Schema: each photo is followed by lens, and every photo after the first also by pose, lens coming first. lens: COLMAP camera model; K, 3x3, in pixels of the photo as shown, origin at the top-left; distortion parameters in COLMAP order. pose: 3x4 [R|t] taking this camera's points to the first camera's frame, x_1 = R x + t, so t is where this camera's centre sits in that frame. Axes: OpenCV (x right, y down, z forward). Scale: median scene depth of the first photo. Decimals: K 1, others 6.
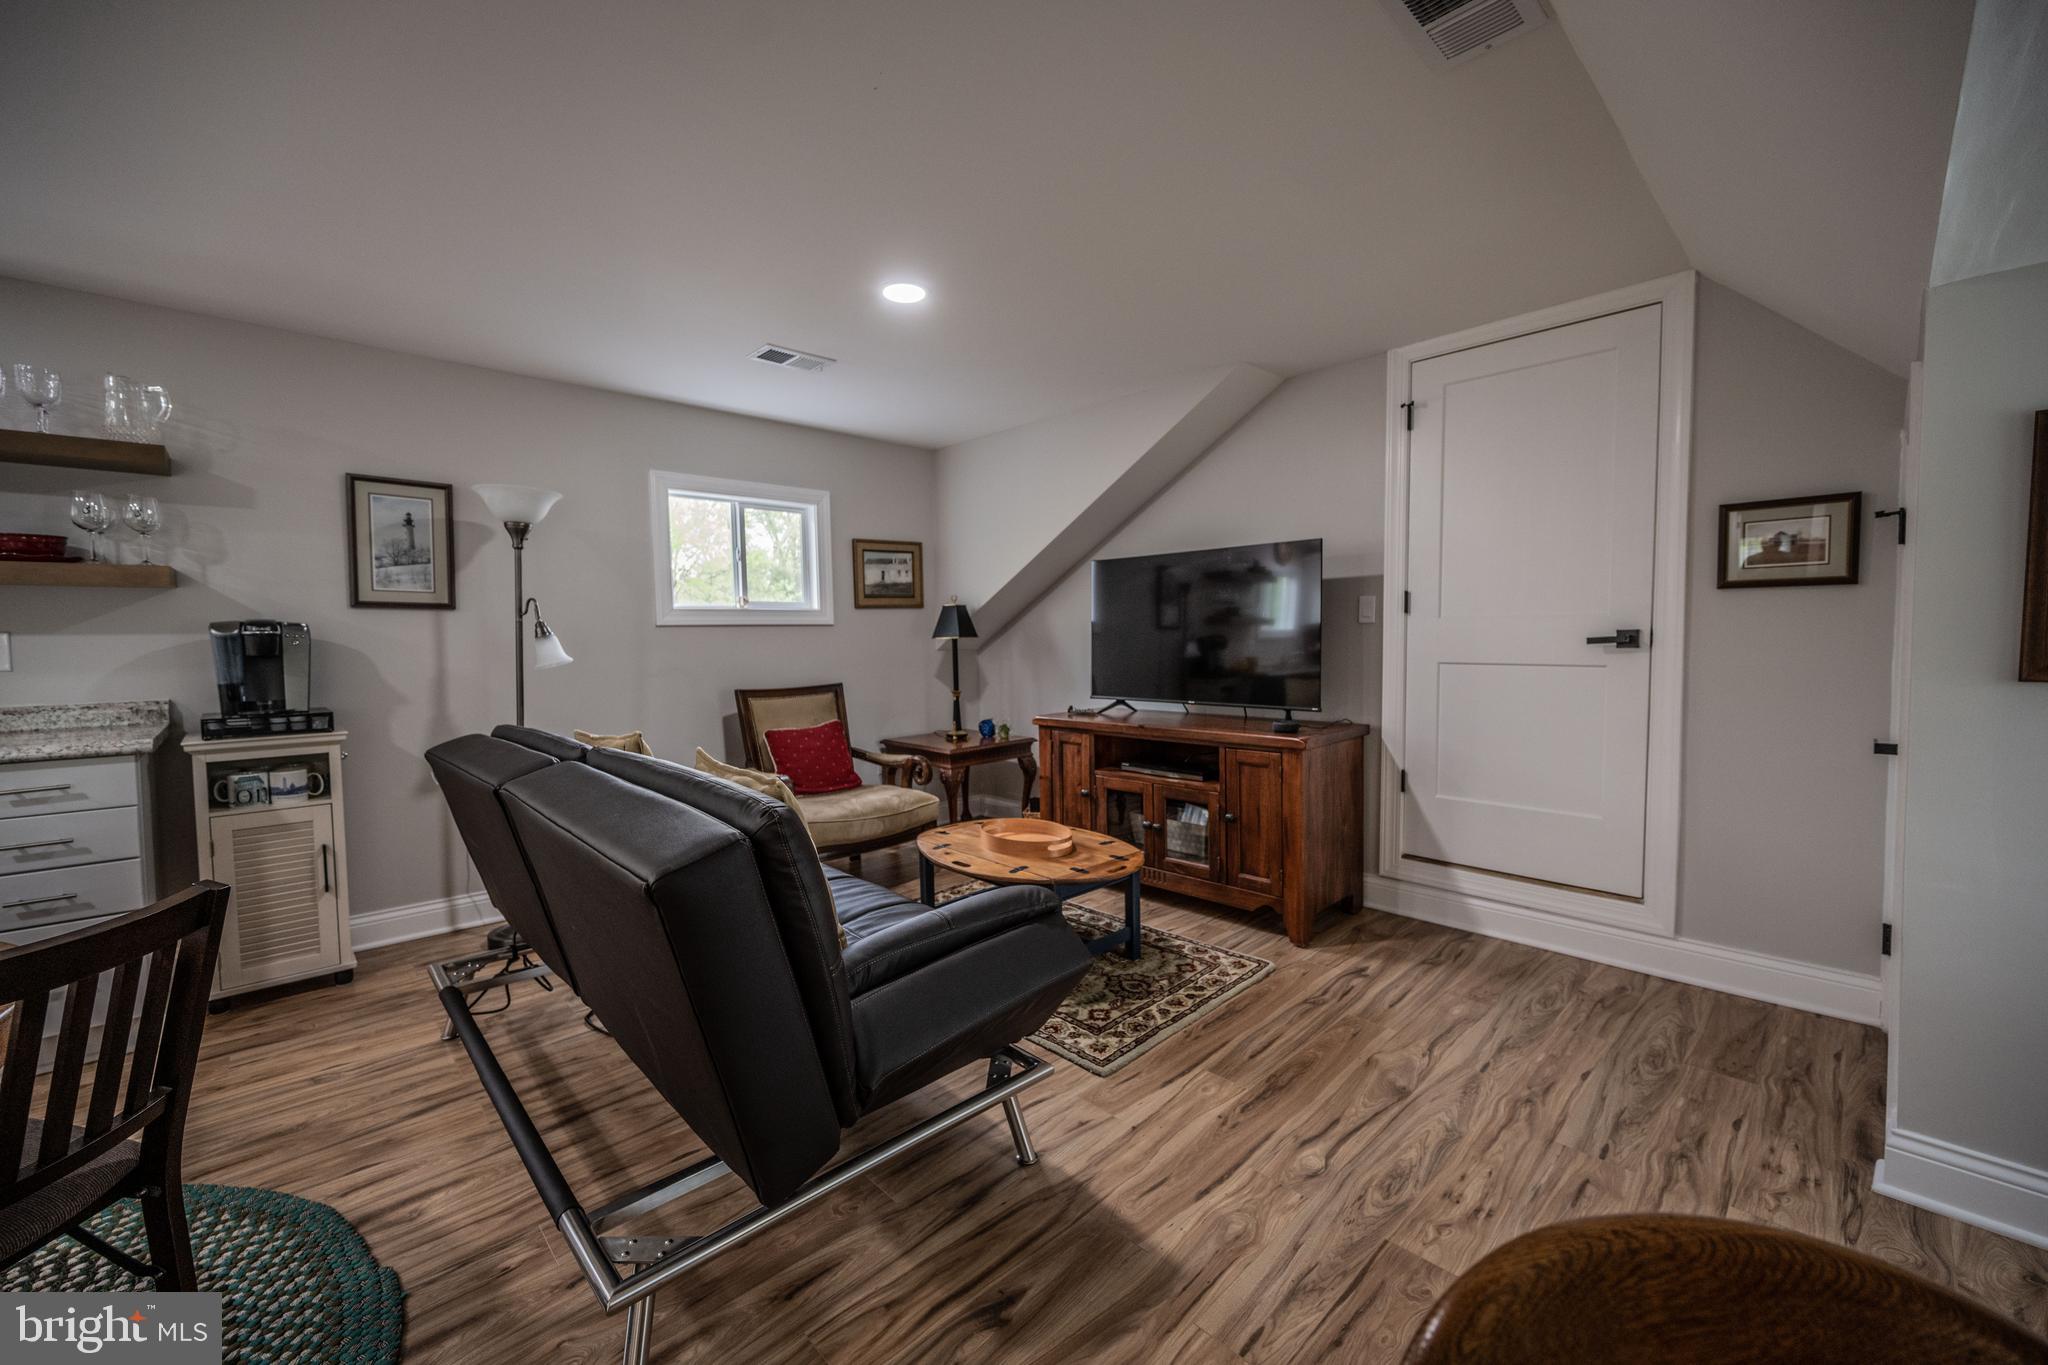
lens RADIAL K [[804.2, 0, 1034.4], [0, 804.2, 680.8], [0, 0, 1]] dist [-0.000883, -0.000163]
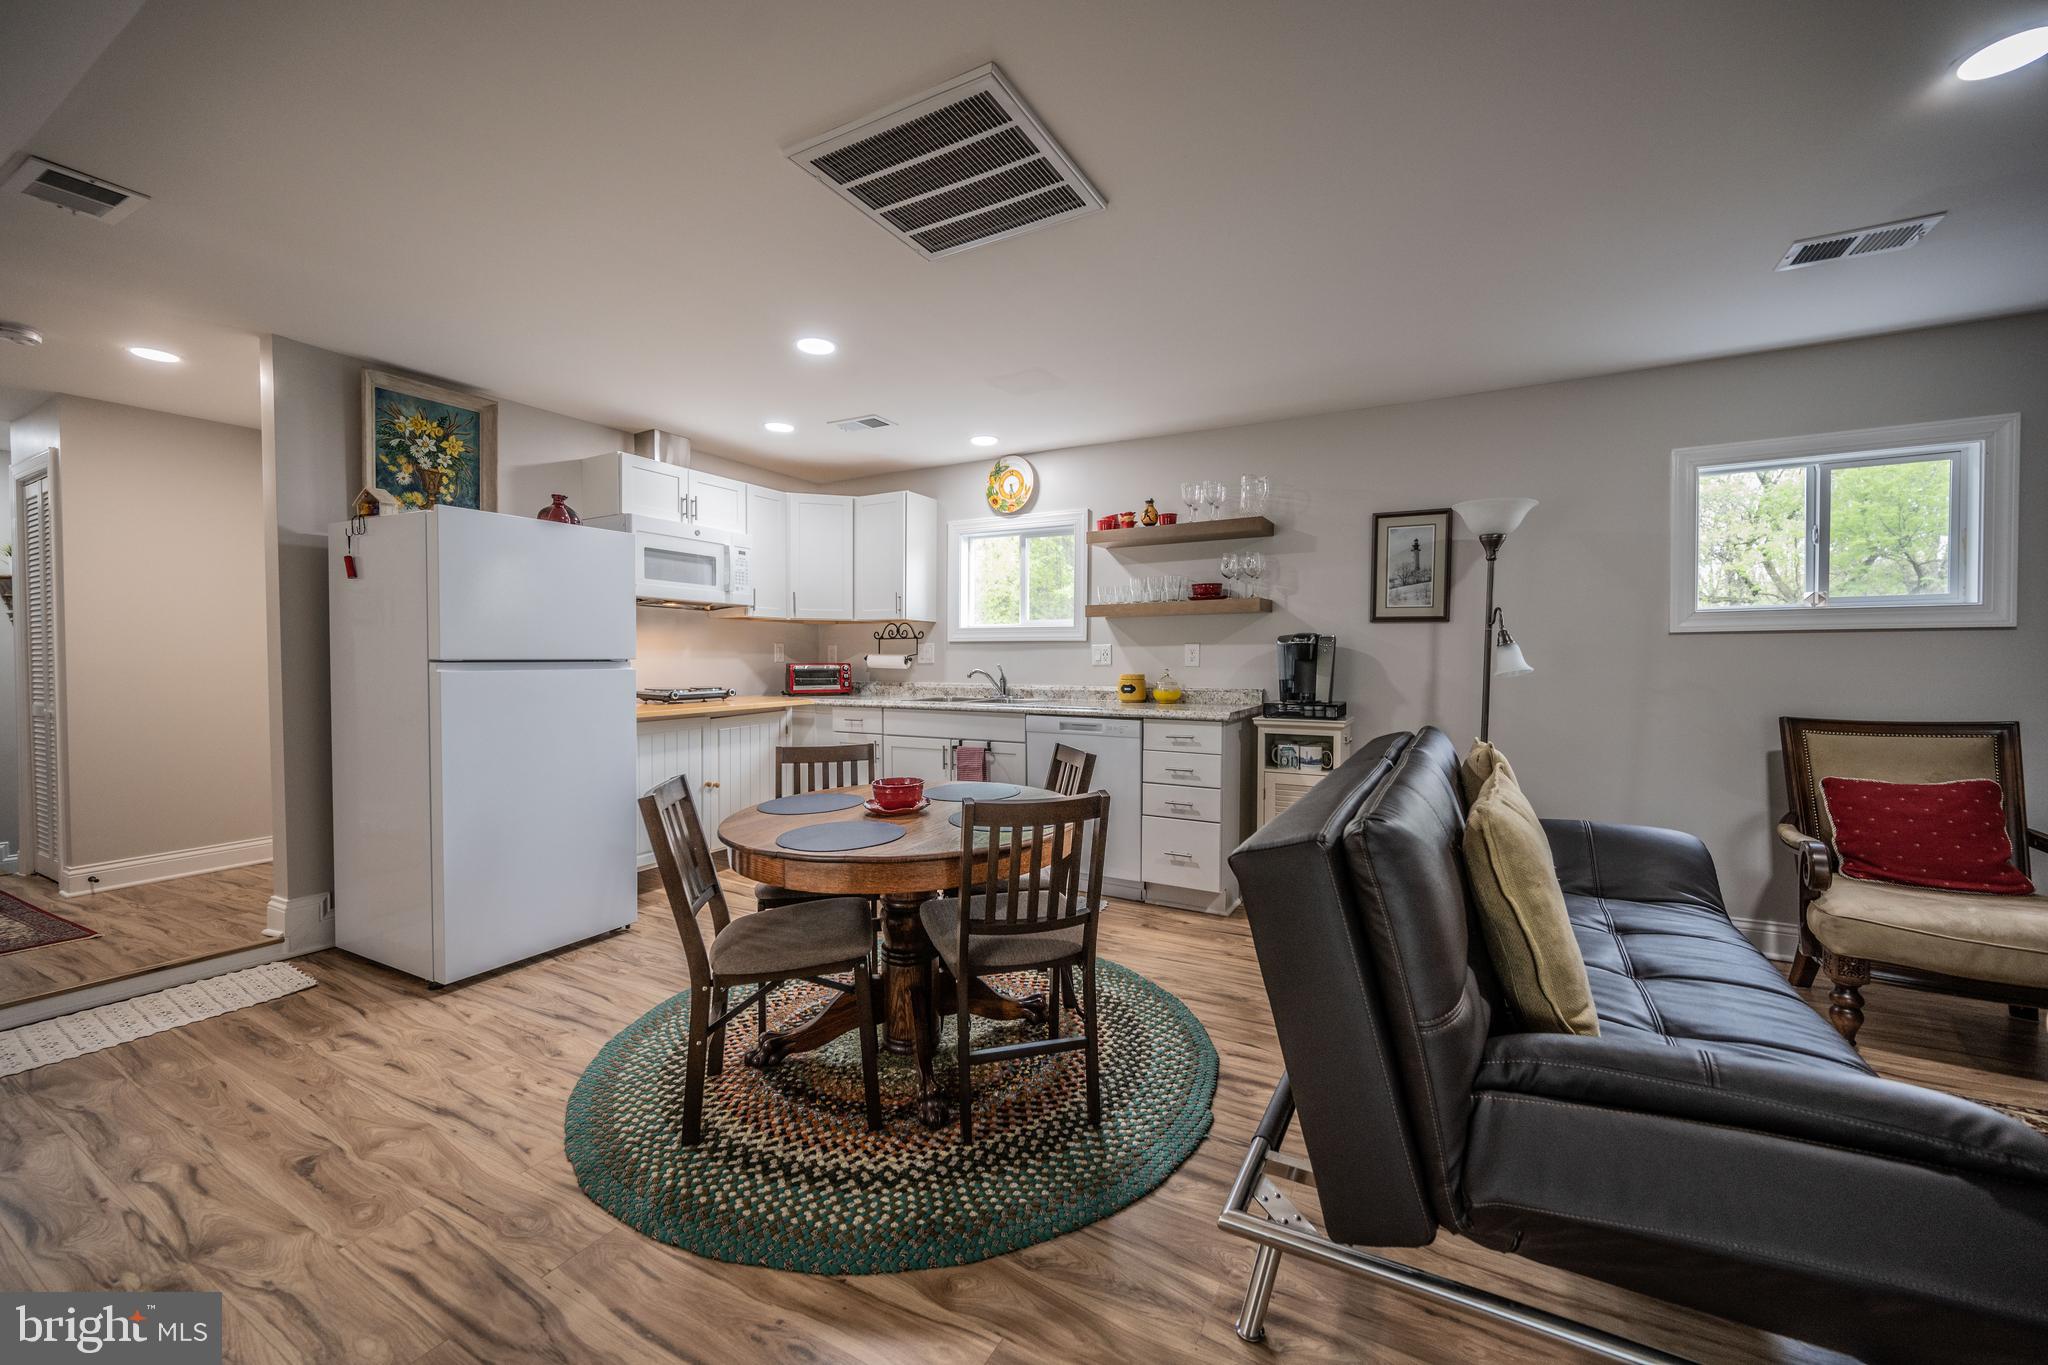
lens RADIAL K [[804.2, 0, 1022.7], [0, 804.2, 675.6], [0, 0, 1]] dist [-0.000883, -0.000163]
pose [[0.286531, 0.031673, -0.957547, 0.177771], [-0.056385, 0.998278, 0.016148, 0.000461], [0.956410, 0.049365, 0.287824, 0.138087]]
